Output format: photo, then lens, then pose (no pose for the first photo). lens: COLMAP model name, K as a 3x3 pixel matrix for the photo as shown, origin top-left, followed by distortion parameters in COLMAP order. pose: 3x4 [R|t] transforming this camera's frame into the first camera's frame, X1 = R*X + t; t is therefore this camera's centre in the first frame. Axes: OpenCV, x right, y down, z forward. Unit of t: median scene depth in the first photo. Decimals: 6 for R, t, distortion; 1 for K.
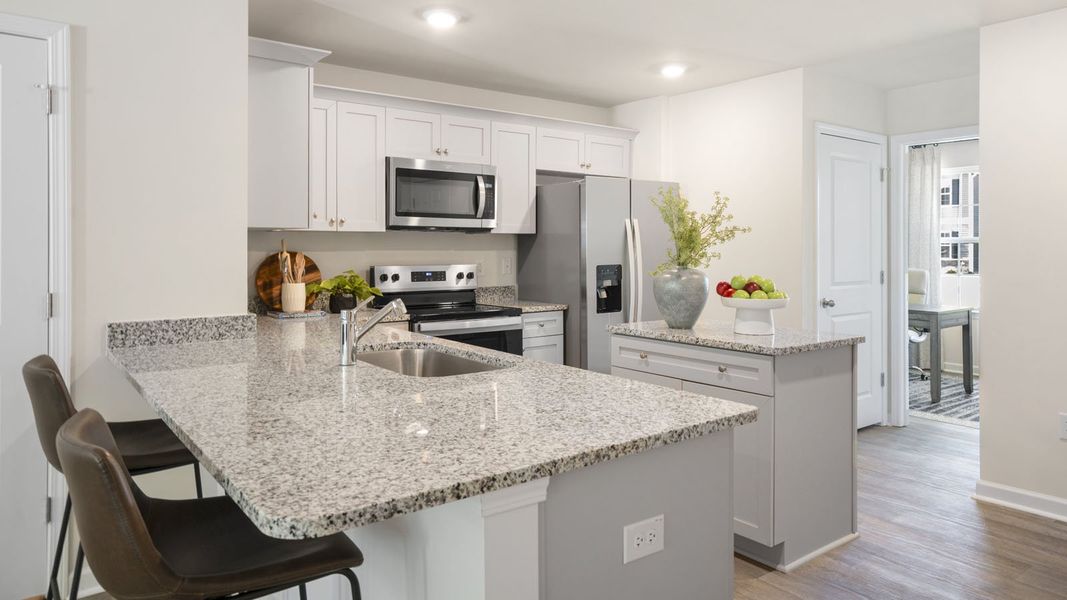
lens RADIAL K [[691.6, 0, 529.3], [0, 691.6, 250.6], [0, 0, 1]] dist [0.001016, 0.014754]
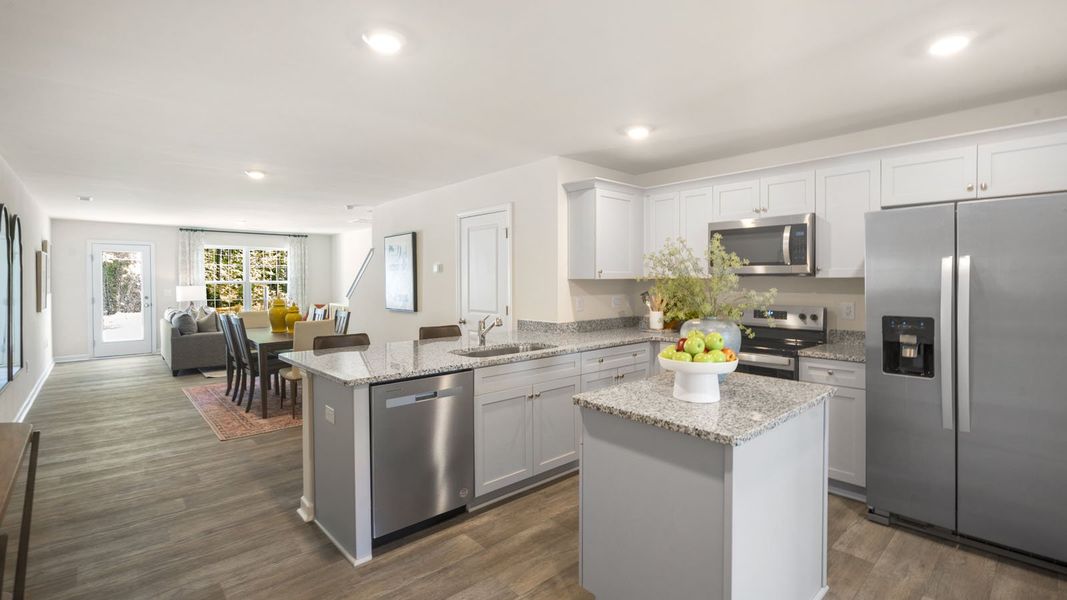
lens RADIAL K [[482.7, 0, 530.0], [0, 482.7, 285.8], [0, 0, 1]] dist [0.000301, 0.002150]
pose [[0.081076, 0.012347, -0.996631, 0.696278], [-0.002622, 0.999922, 0.012175, -0.022856], [0.996704, 0.001626, 0.081102, 0.564087]]
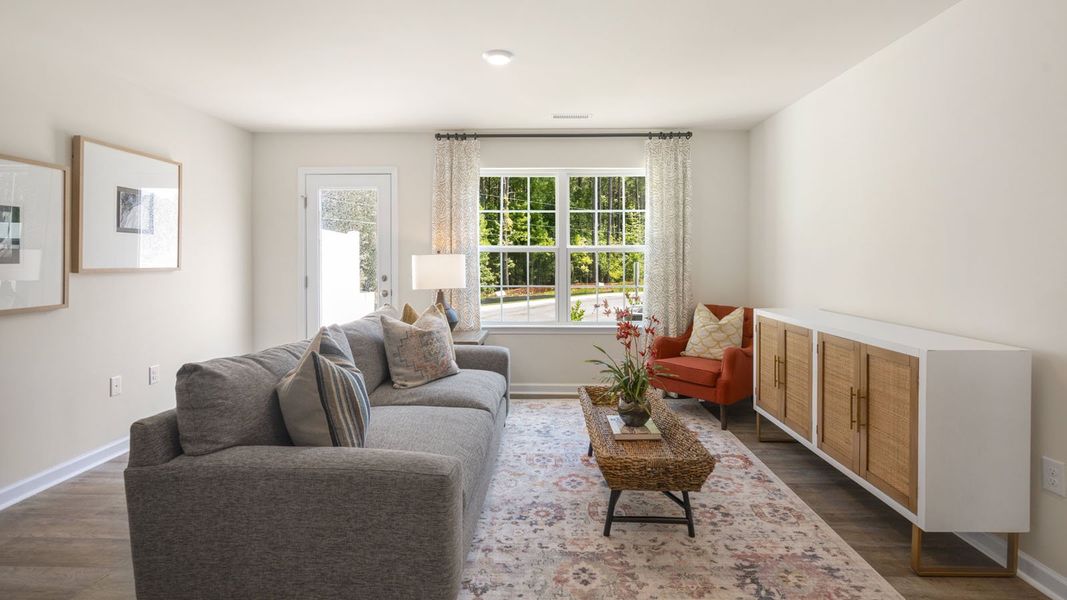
lens RADIAL K [[482.7, 0, 533.8], [0, 482.7, 265.3], [0, 0, 1]] dist [0.000301, 0.002150]
pose [[-0.614937, 0.012175, -0.788482, -0.984332], [-0.002563, 0.999845, 0.017437, 0.011856], [0.788572, 0.012744, -0.614810, -0.053506]]
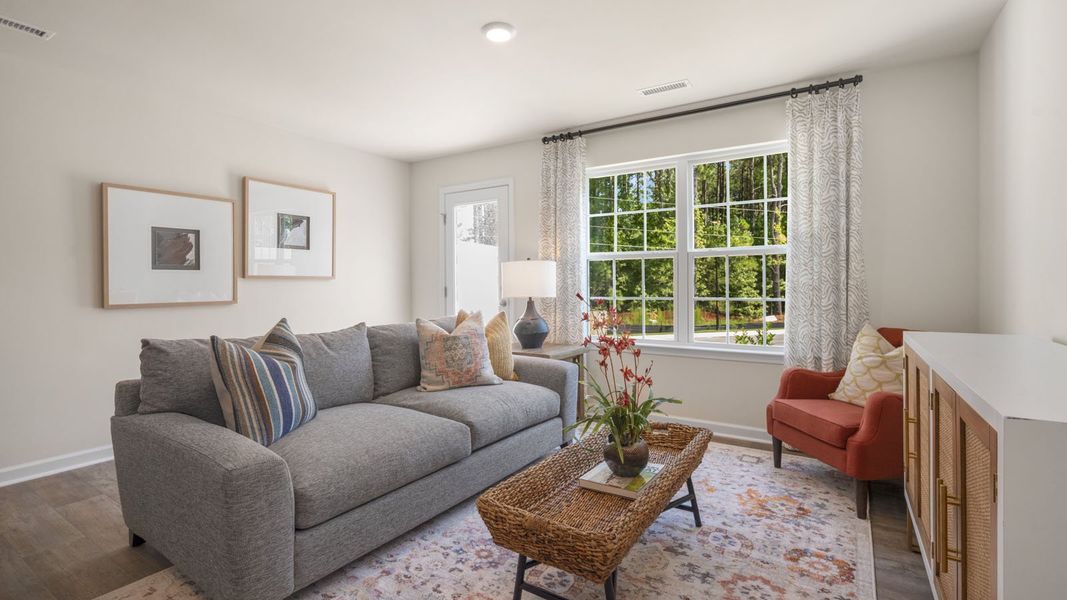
lens RADIAL K [[482.7, 0, 538.7], [0, 482.7, 286.0], [0, 0, 1]] dist [0.000301, 0.002150]
pose [[-0.936414, 0.008772, -0.350788, -1.328175], [0.005285, 0.999927, 0.010895, 0.044061], [0.350858, 0.008348, -0.936391, 0.077373]]
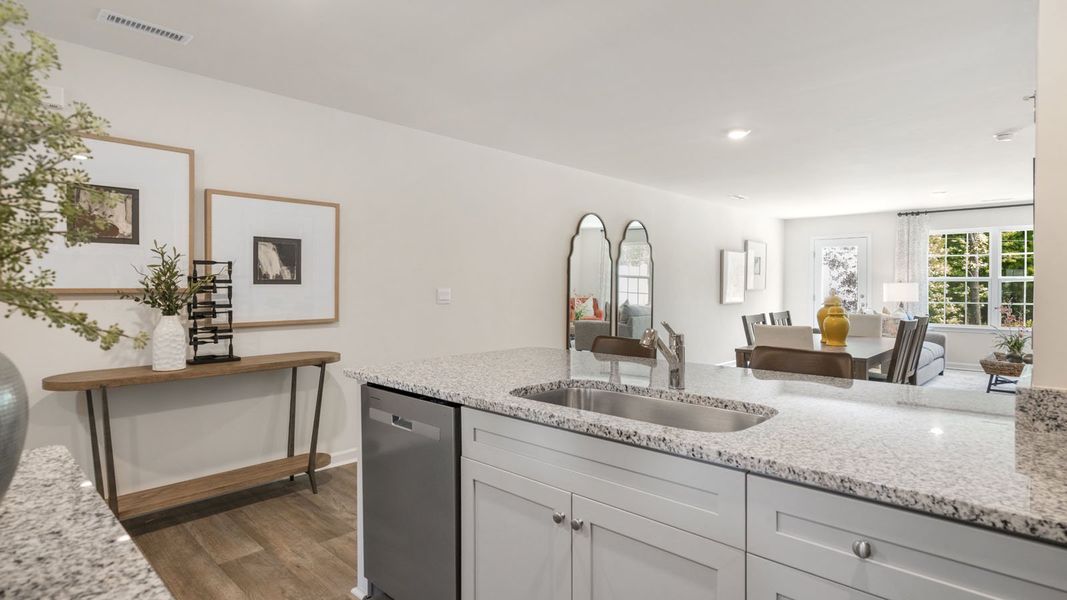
lens RADIAL K [[544.3, 0, 537.3], [0, 544.3, 291.6], [0, 0, 1]] dist [-0.001320, 0.003072]
pose [[-0.985226, 0.001361, -0.171256, 0.039299], [-0.001622, 0.999849, 0.017277, 0.007258], [0.171253, 0.017299, -0.985075, 0.954021]]
